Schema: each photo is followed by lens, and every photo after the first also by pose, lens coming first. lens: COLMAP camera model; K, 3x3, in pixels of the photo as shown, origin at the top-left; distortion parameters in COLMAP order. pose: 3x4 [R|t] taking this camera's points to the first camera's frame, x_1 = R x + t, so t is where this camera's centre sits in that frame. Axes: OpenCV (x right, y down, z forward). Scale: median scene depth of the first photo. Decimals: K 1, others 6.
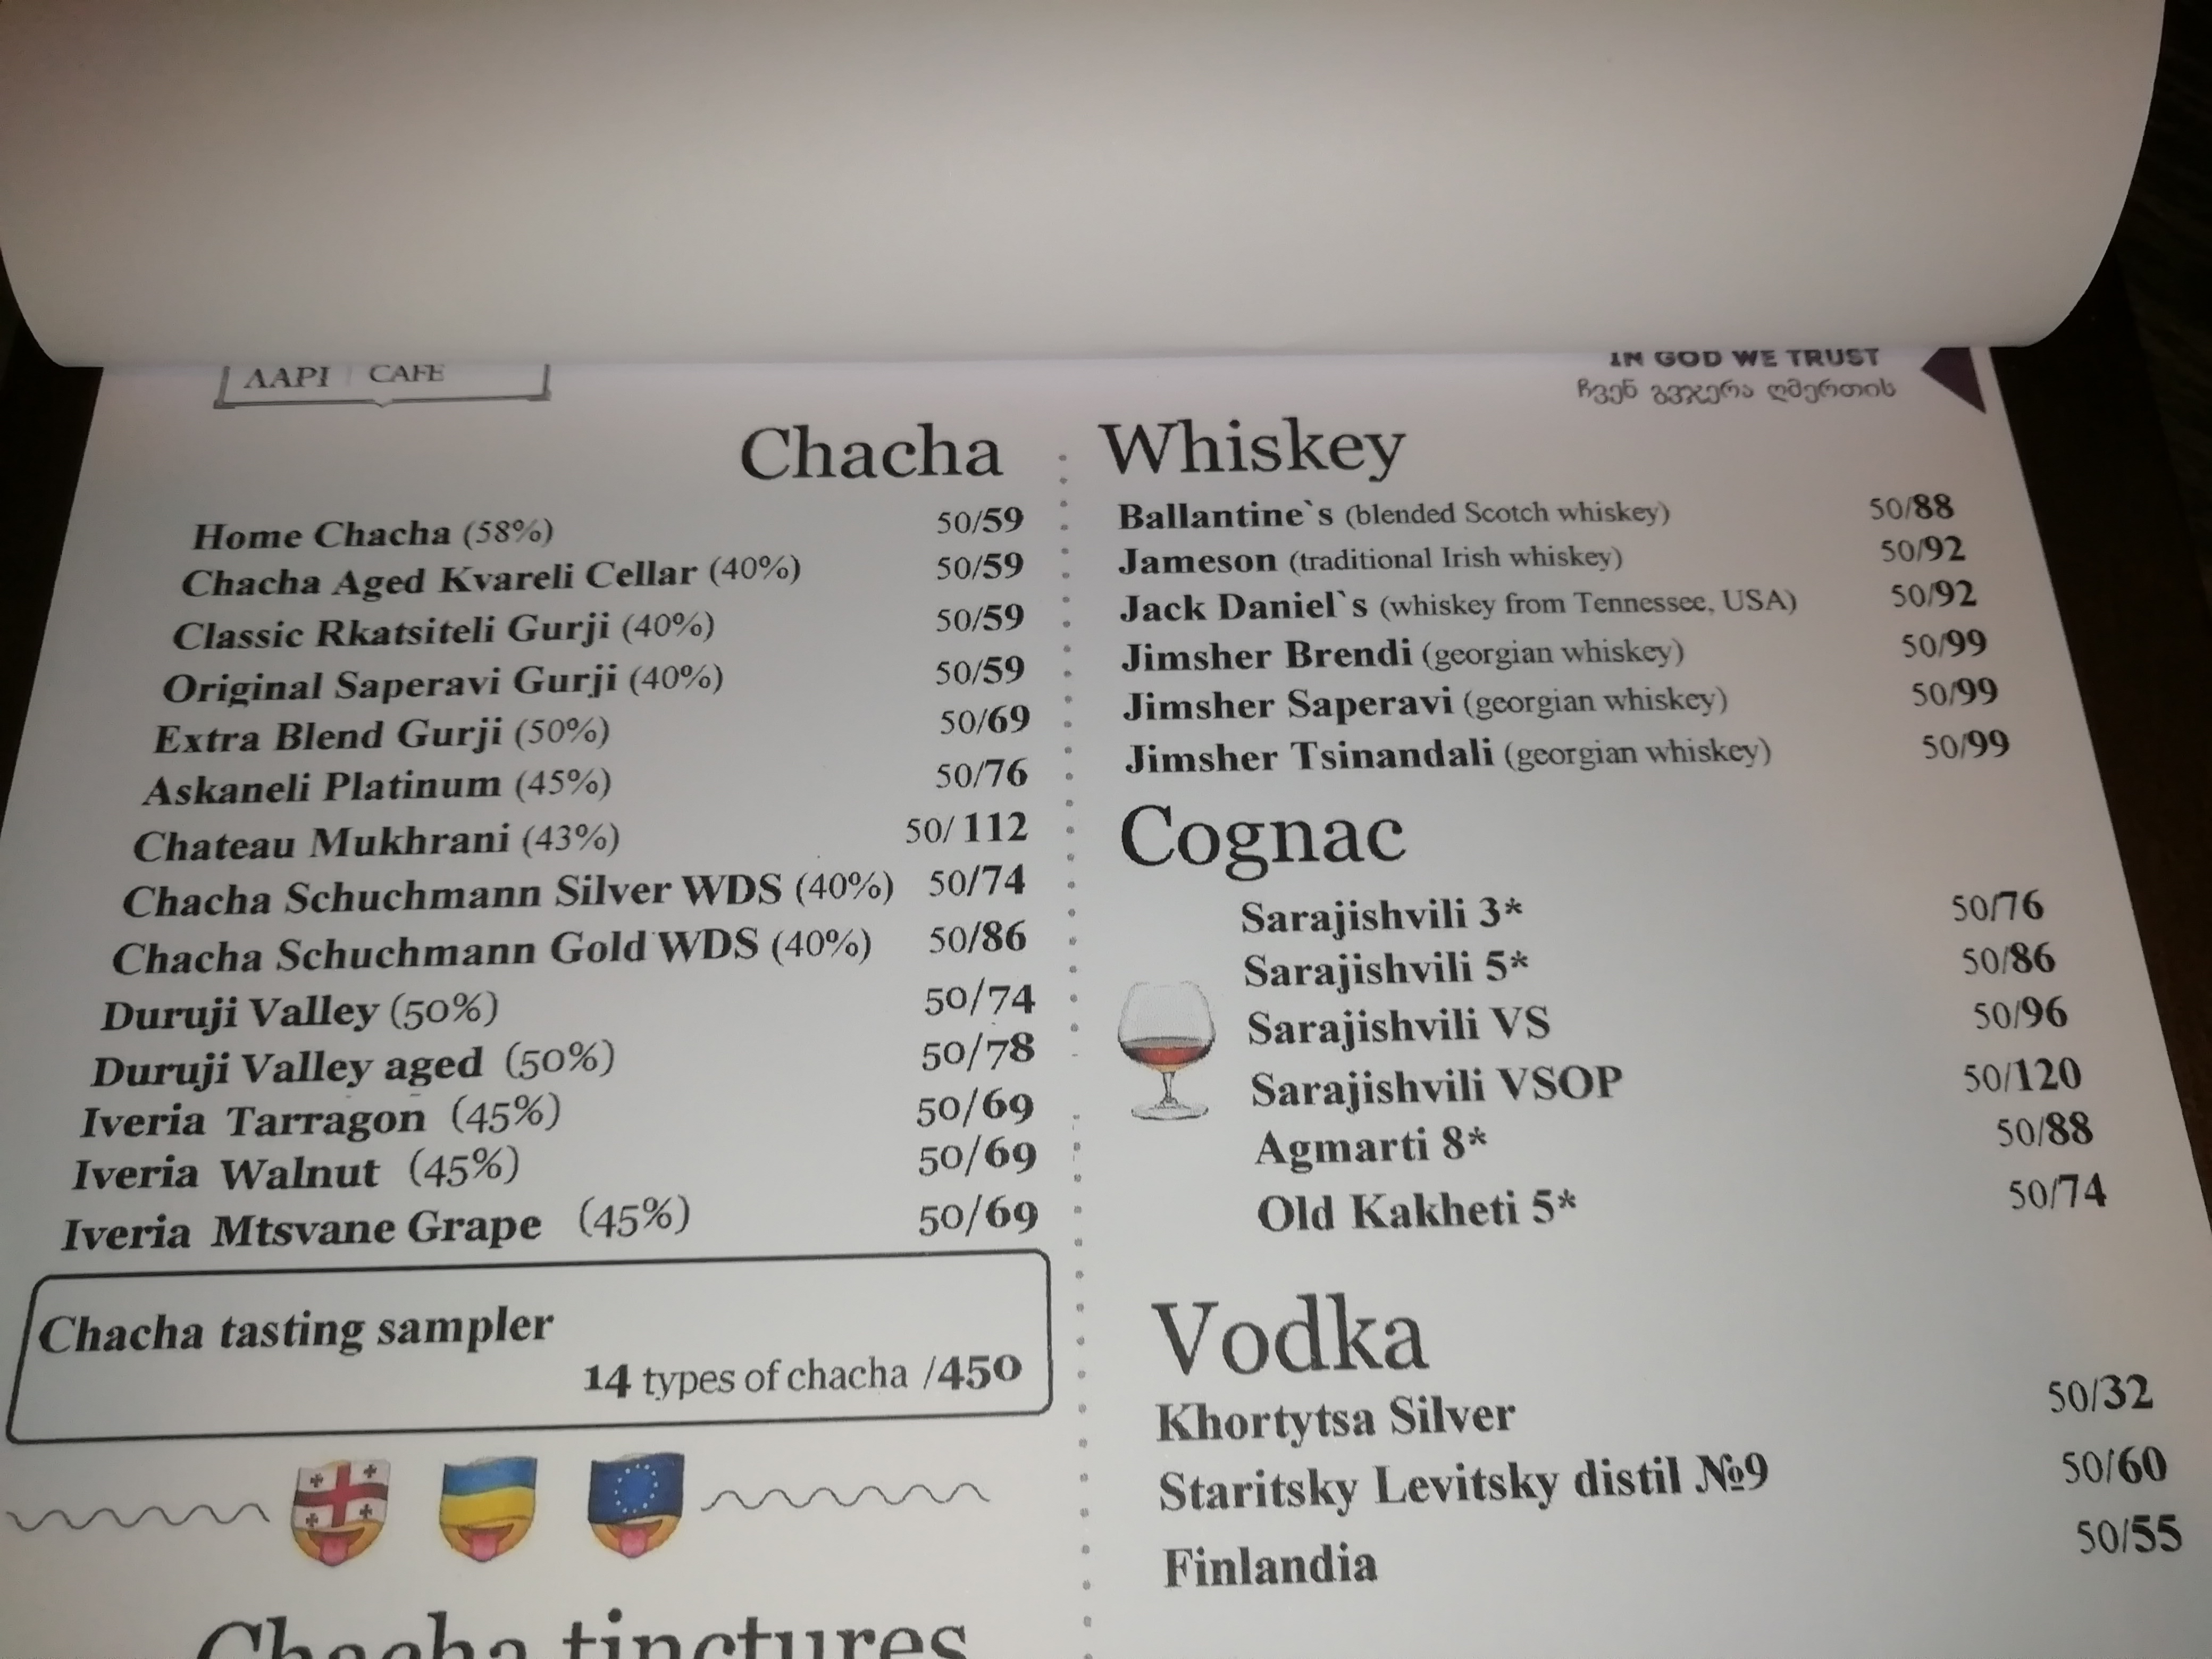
lens RADIAL K [[1694.1, 0, 1028.2], [0, 1694.1, 708.8], [0, 0, 1]] dist [0.001821, -0.000918]
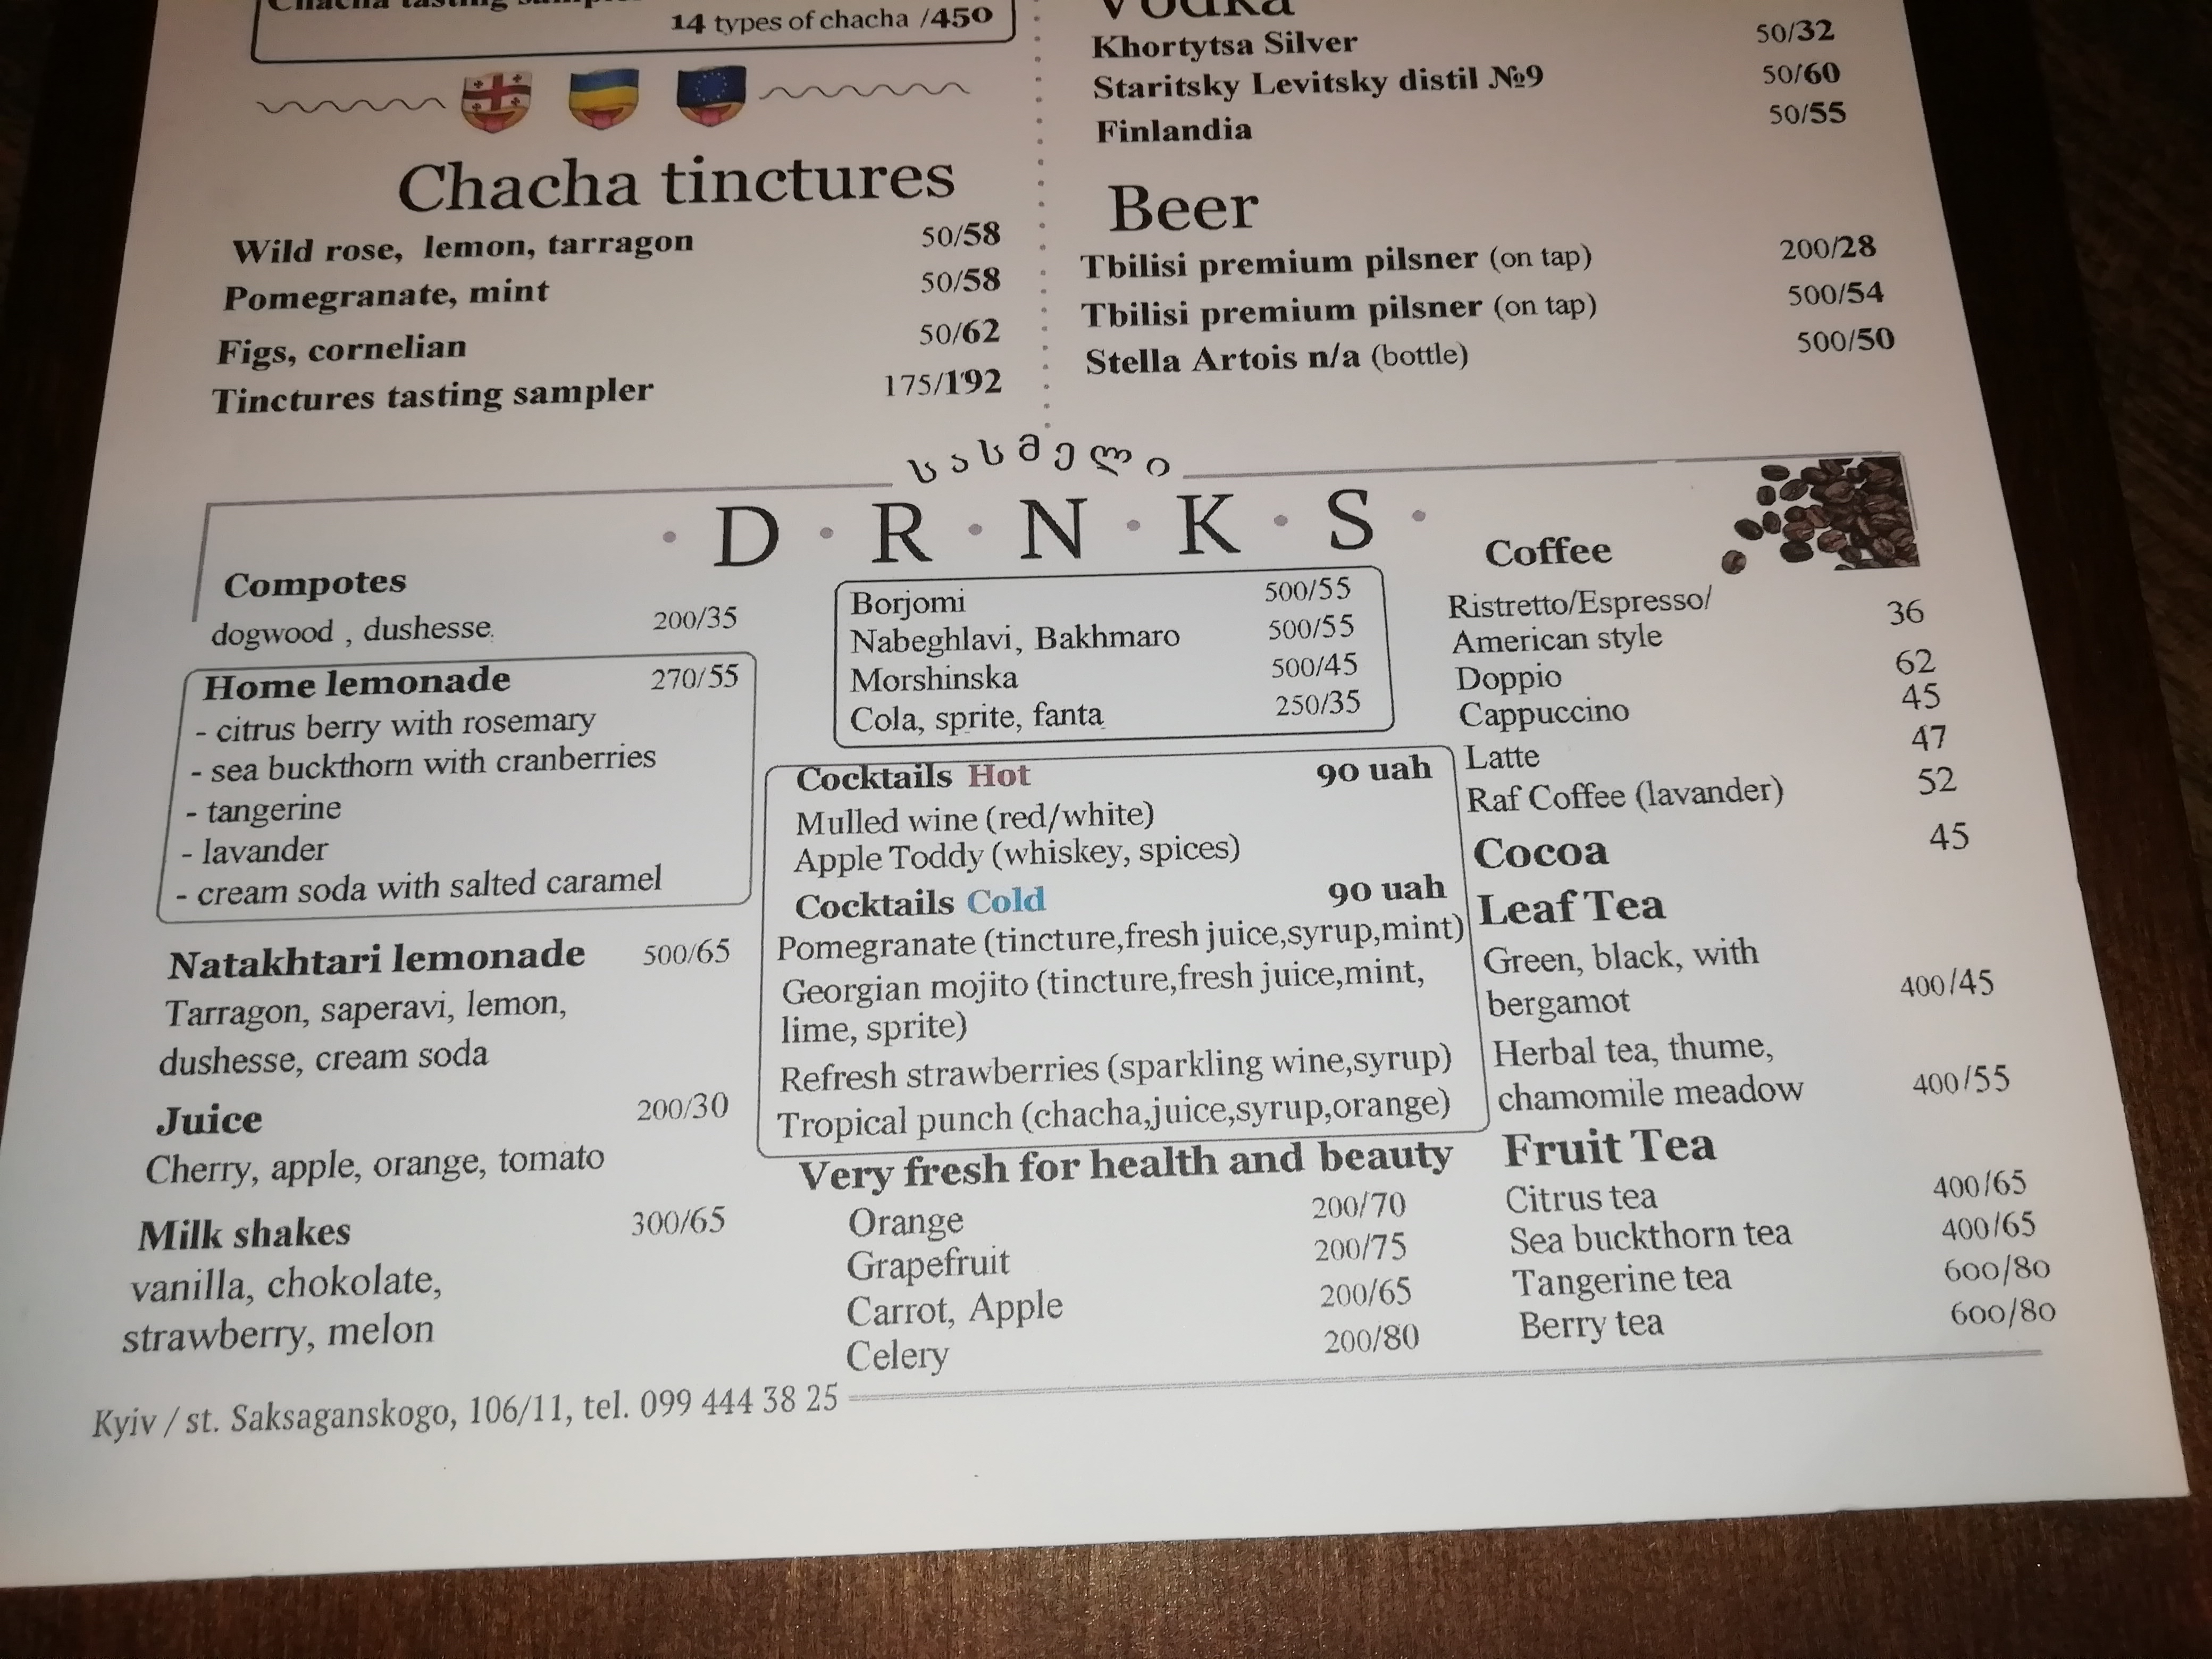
lens RADIAL K [[1660.9, 0, 1098.8], [0, 1660.9, 825.8], [0, 0, 1]] dist [0.003061, 0.003366]
pose [[0.999831, -0.015936, -0.009143, 0.083514], [0.016621, 0.996619, 0.080462, 0.938215], [0.007830, -0.080600, 0.996716, -0.380256]]
